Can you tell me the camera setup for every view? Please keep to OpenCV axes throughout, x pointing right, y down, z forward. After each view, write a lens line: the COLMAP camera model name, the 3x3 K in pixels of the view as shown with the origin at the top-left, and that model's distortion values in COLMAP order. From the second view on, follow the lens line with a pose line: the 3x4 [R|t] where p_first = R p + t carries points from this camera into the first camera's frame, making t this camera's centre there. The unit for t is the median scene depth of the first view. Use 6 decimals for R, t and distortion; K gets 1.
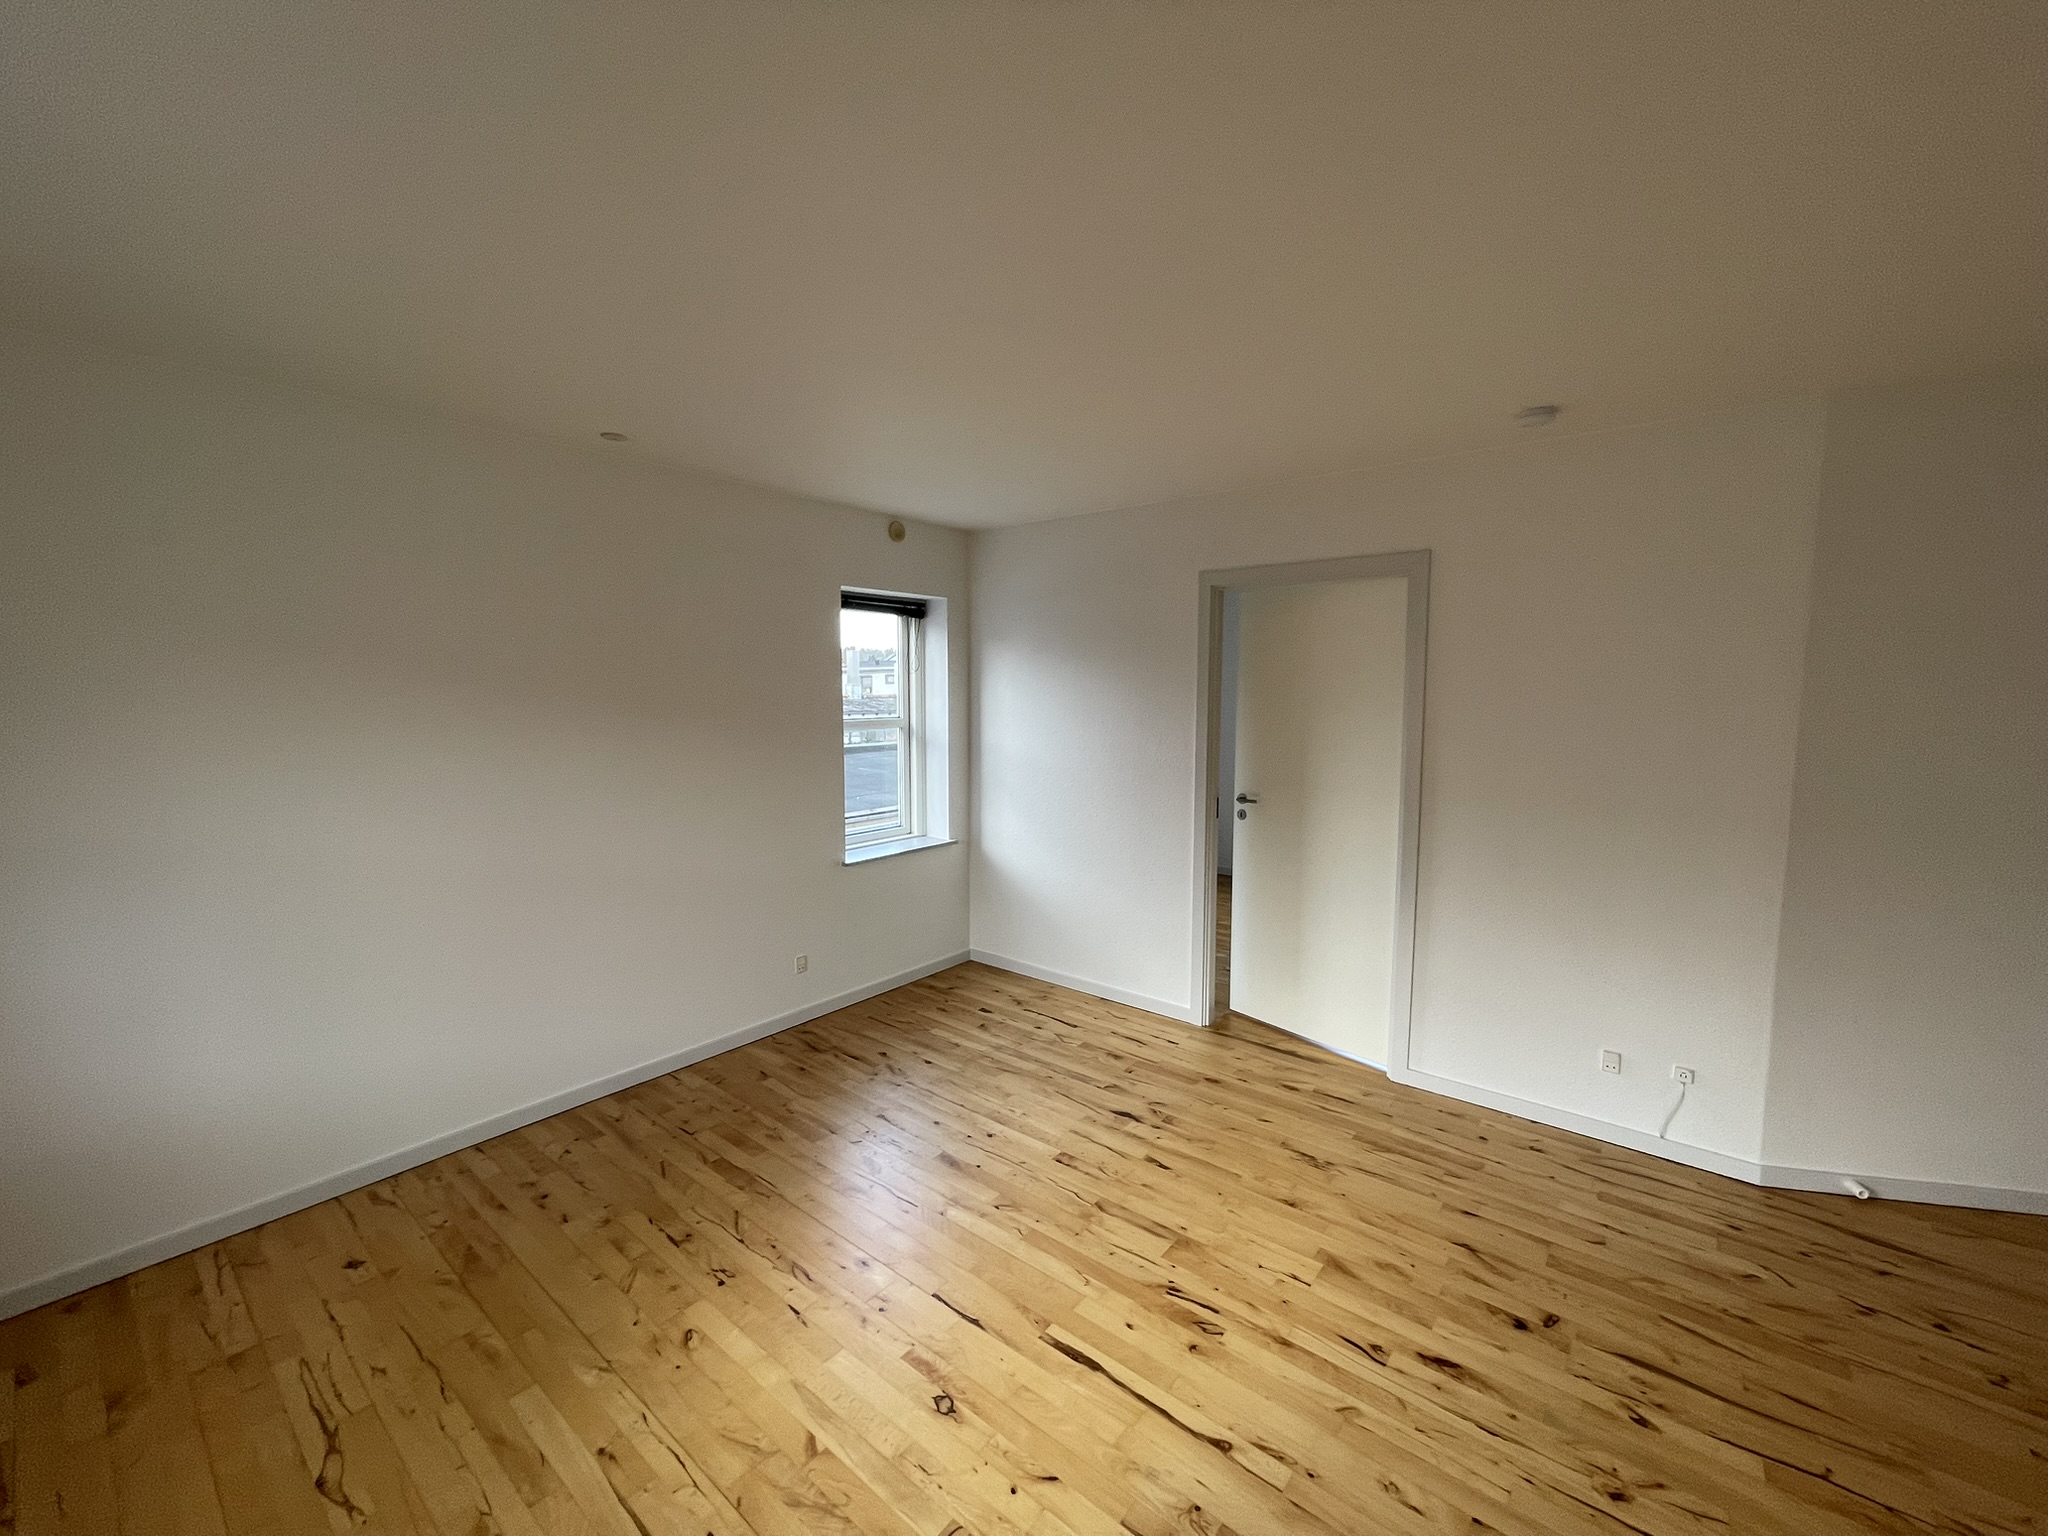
lens RADIAL K [[826.6, 0, 1021.9], [0, 826.6, 760.0], [0, 0, 1]] dist [-0.001894, 0.000093]
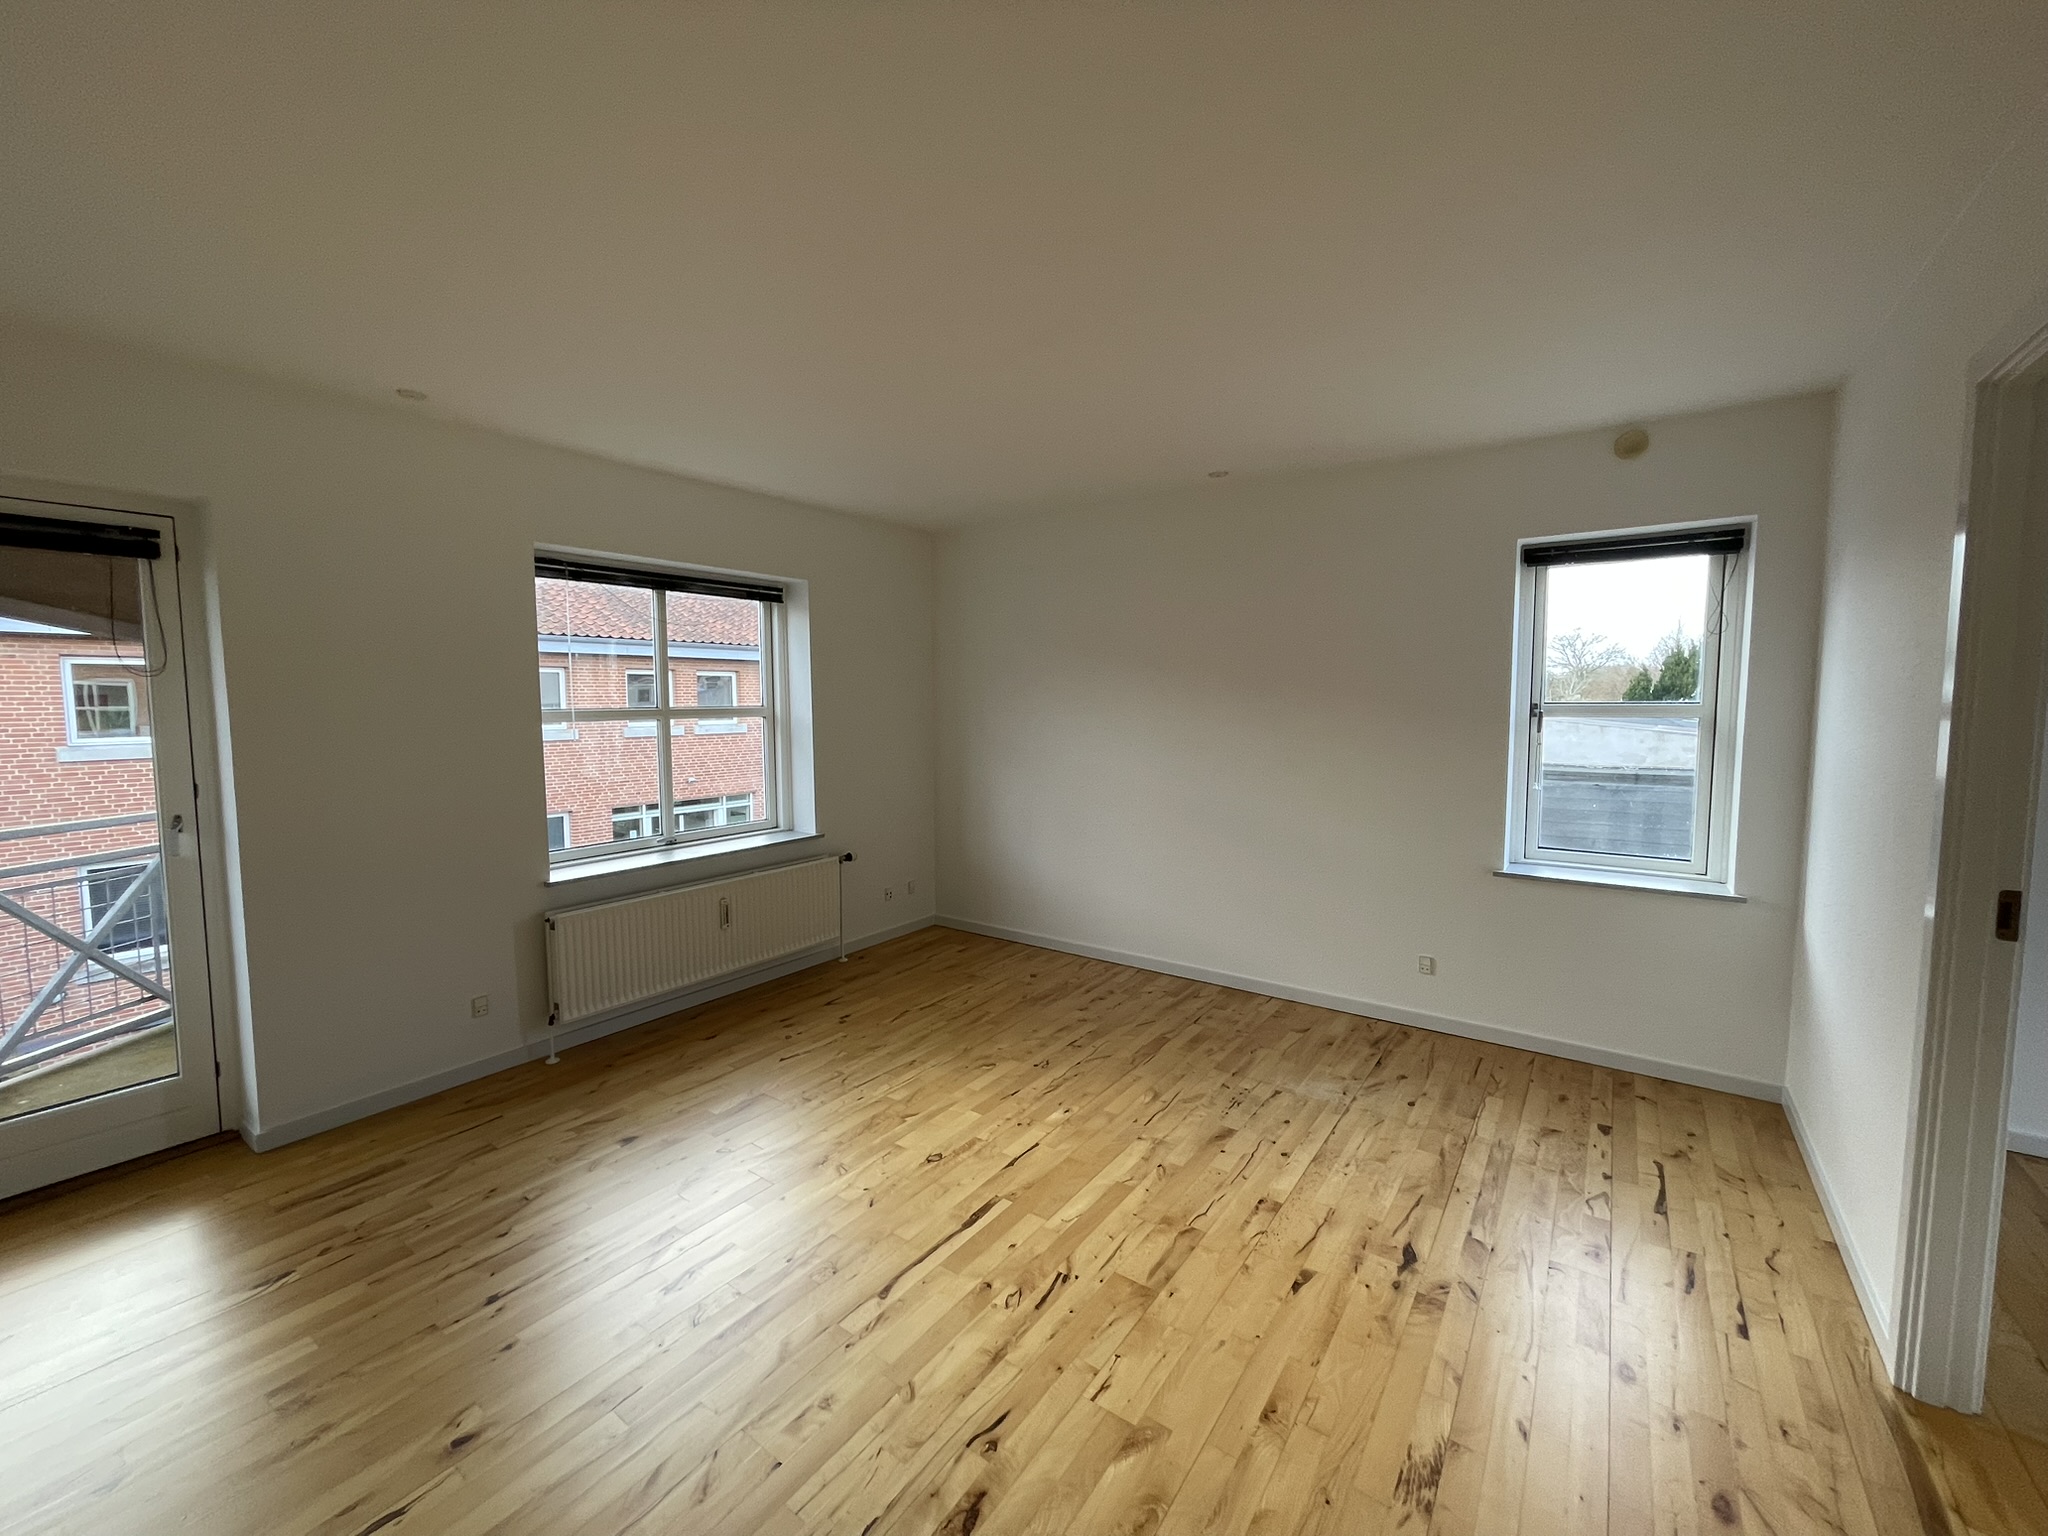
lens RADIAL K [[810.6, 0, 1016.1], [0, 810.6, 805.8], [0, 0, 1]] dist [-0.030701, 0.008906]
pose [[0.067869, 0.135986, -0.988383, 0.812572], [-0.087184, 0.987686, 0.129904, -0.009541], [0.993878, 0.077355, 0.078889, 0.658302]]
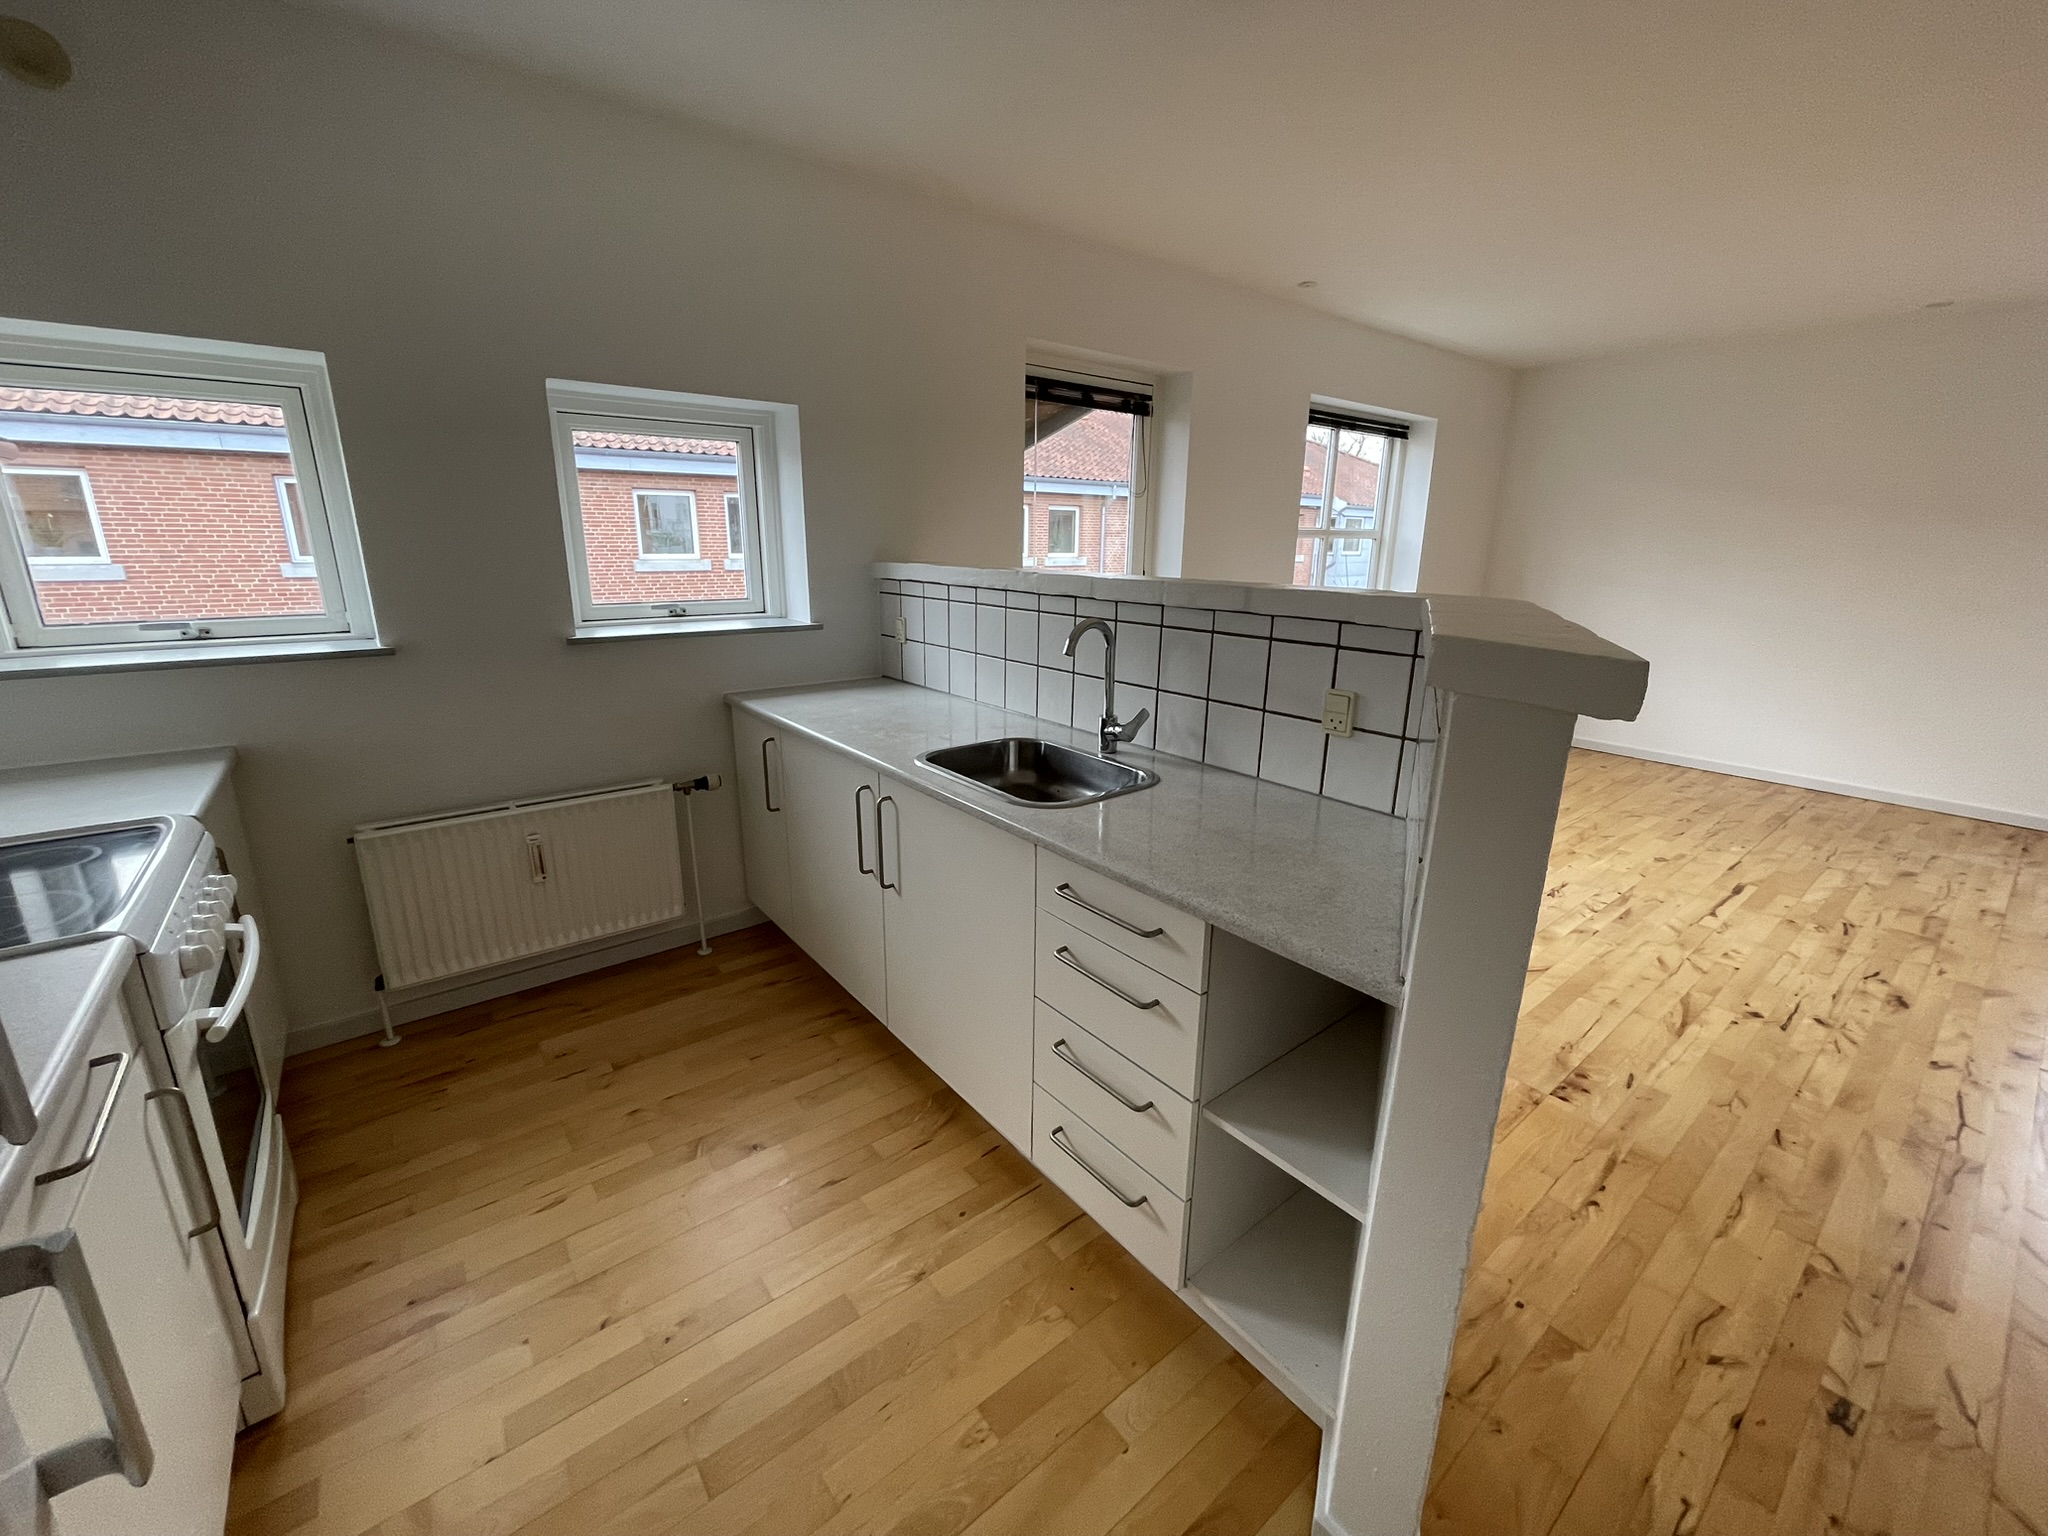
lens RADIAL K [[826.6, 0, 1021.9], [0, 826.6, 760.0], [0, 0, 1]] dist [-0.001894, 0.000093]
pose [[-0.205559, 0.256273, -0.944494, 1.344894], [-0.096413, 0.955107, 0.280136, 0.102470], [0.973884, 0.148646, -0.171623, -0.117396]]
